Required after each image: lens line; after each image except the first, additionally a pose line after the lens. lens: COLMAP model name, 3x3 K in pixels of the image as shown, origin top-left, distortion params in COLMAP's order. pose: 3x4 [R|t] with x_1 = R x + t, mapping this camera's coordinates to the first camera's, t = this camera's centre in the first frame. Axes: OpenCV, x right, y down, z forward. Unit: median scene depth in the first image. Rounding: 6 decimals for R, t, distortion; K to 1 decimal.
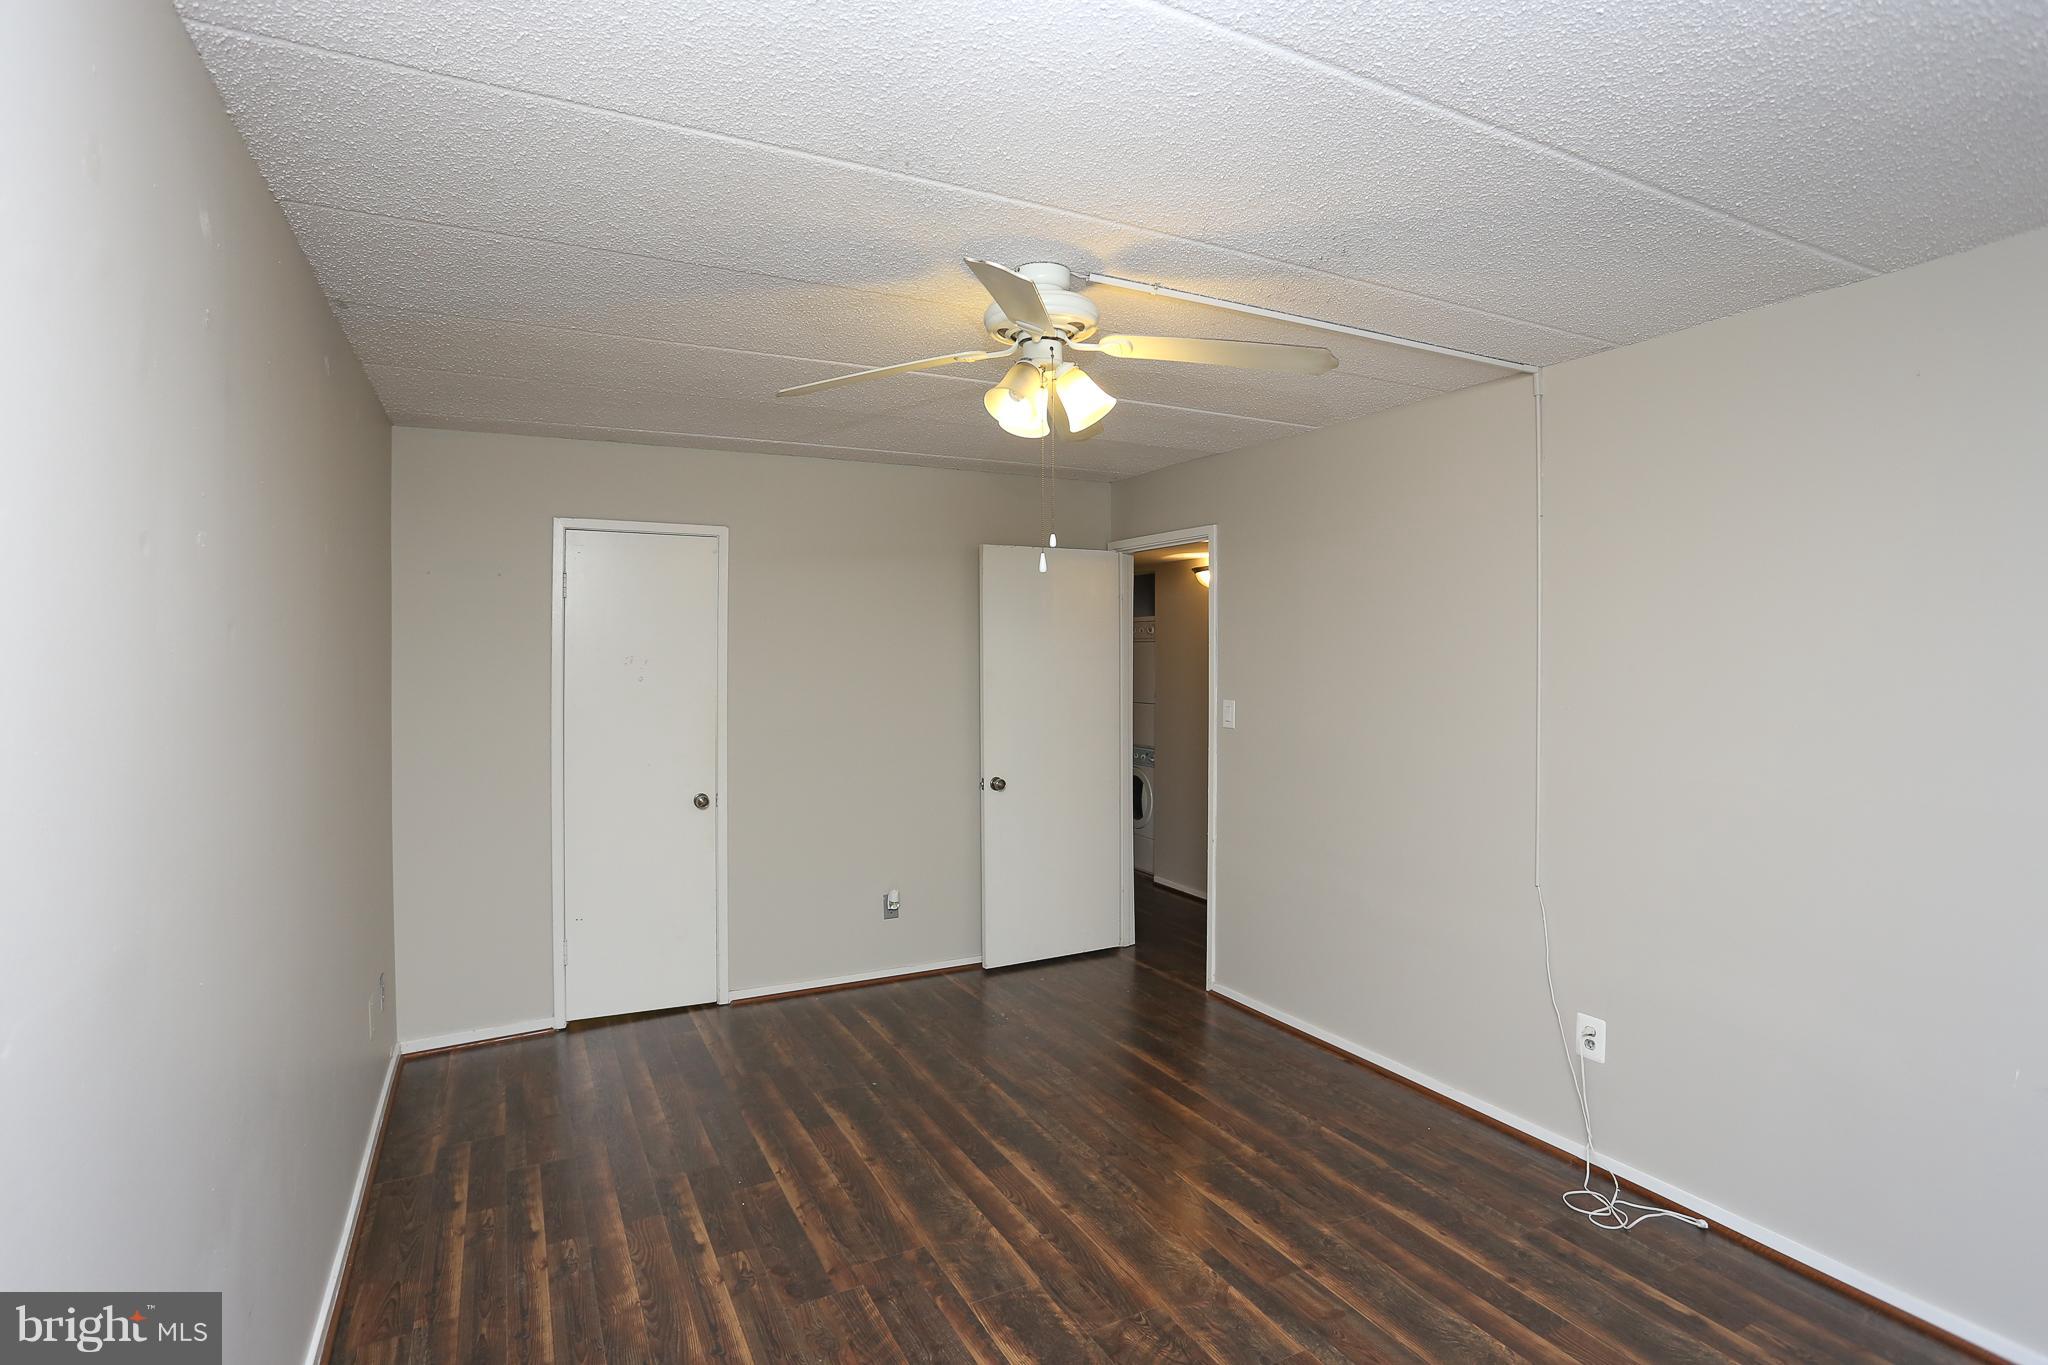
lens RADIAL K [[1010.1, 0, 1025.3], [0, 1010.1, 679.0], [0, 0, 1]] dist [-0.053081, 0.021879]
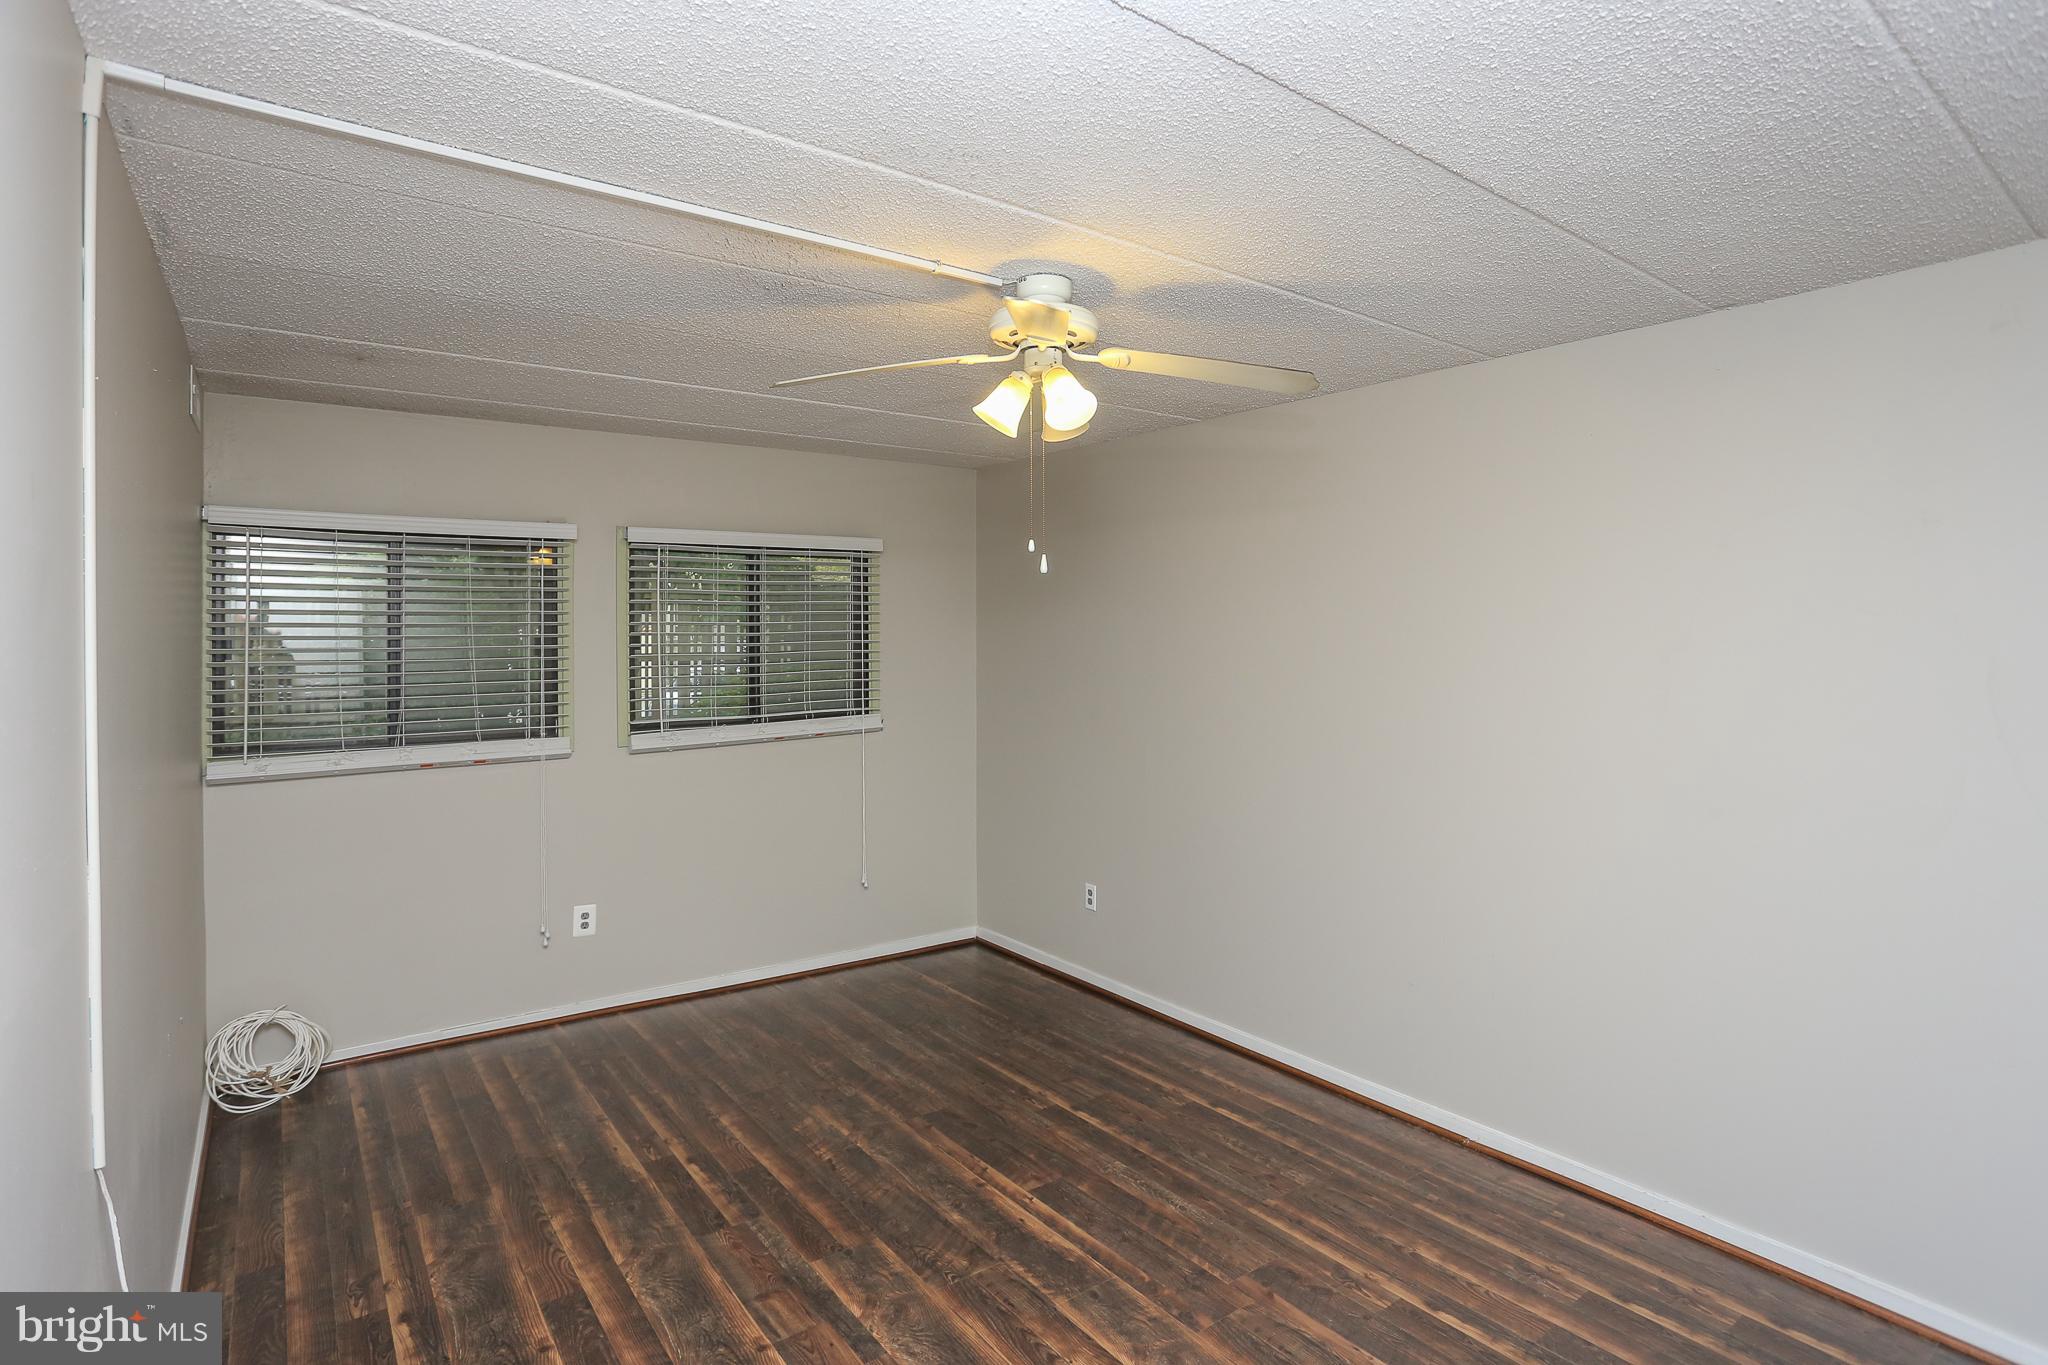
lens RADIAL K [[1010.1, 0, 1020.5], [0, 1010.1, 669.5], [0, 0, 1]] dist [-0.053081, 0.021879]
pose [[-0.986909, 0.012644, -0.160782, 0.199670], [0.002164, 0.997870, 0.065191, -0.076254], [0.161264, 0.063990, -0.984835, 1.946440]]
